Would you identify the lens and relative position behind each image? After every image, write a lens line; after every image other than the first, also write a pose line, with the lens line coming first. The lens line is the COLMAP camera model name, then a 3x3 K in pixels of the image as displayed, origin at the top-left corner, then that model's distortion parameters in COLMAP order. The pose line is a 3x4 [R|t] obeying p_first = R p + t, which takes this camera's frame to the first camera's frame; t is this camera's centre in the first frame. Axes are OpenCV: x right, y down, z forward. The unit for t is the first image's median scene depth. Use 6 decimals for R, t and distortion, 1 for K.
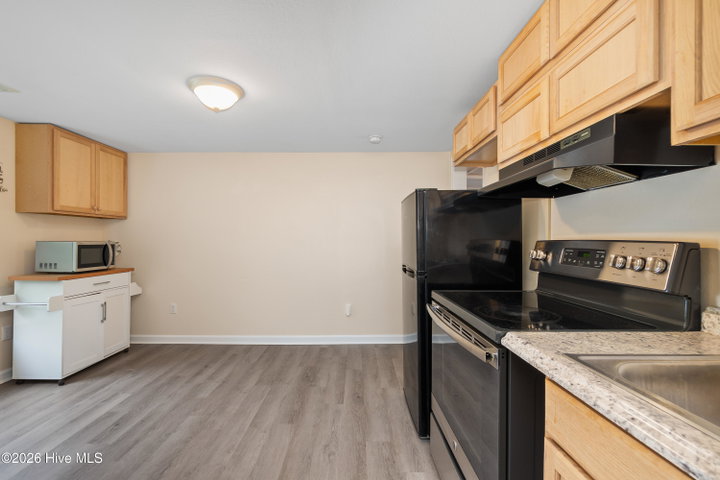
lens RADIAL K [[309.7, 0, 358.3], [0, 309.7, 238.9], [0, 0, 1]] dist [-0.008201, 0.002921]
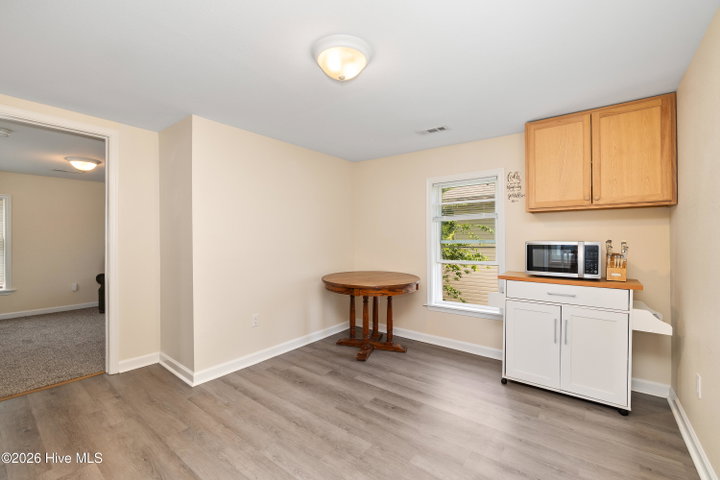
lens RADIAL K [[309.7, 0, 358.3], [0, 309.7, 240.4], [0, 0, 1]] dist [-0.008201, 0.002921]
pose [[-0.624553, -0.004755, -0.780968, 0.113455], [0.000317, 0.999980, -0.006342, 0.011735], [0.780983, -0.004208, -0.624538, 1.168617]]
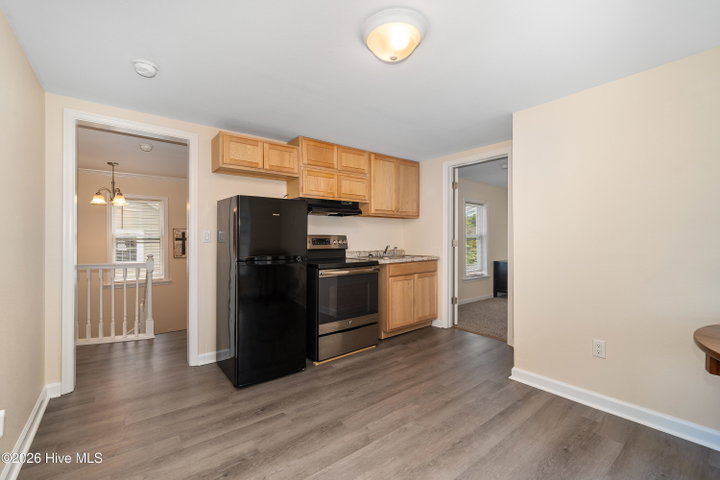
lens RADIAL K [[309.7, 0, 352.2], [0, 309.7, 237.9], [0, 0, 1]] dist [-0.008201, 0.002921]
pose [[-0.598081, -0.005095, 0.801420, -0.759419], [-0.004490, 0.999985, 0.003007, 0.008969], [-0.801423, -0.001800, -0.598095, 1.163473]]
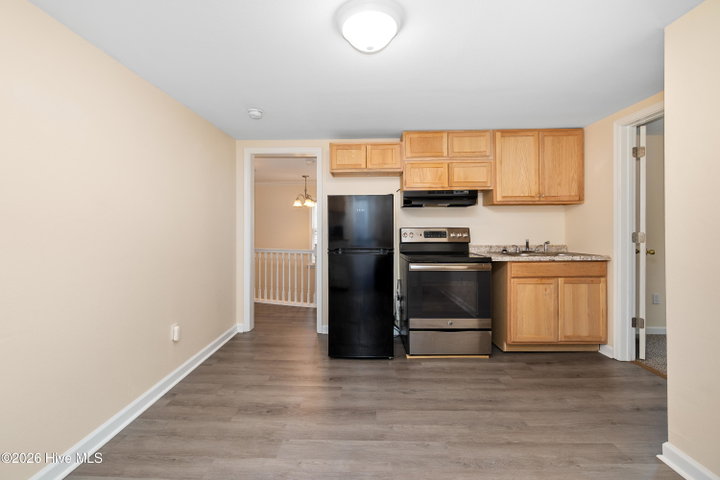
lens RADIAL K [[309.7, 0, 350.8], [0, 309.7, 229.2], [0, 0, 1]] dist [-0.008201, 0.002921]
pose [[0.054521, -0.003965, 0.998505, -0.905687], [0.003593, 0.999986, 0.003775, 0.001970], [-0.998506, 0.003381, 0.054534, 0.764929]]
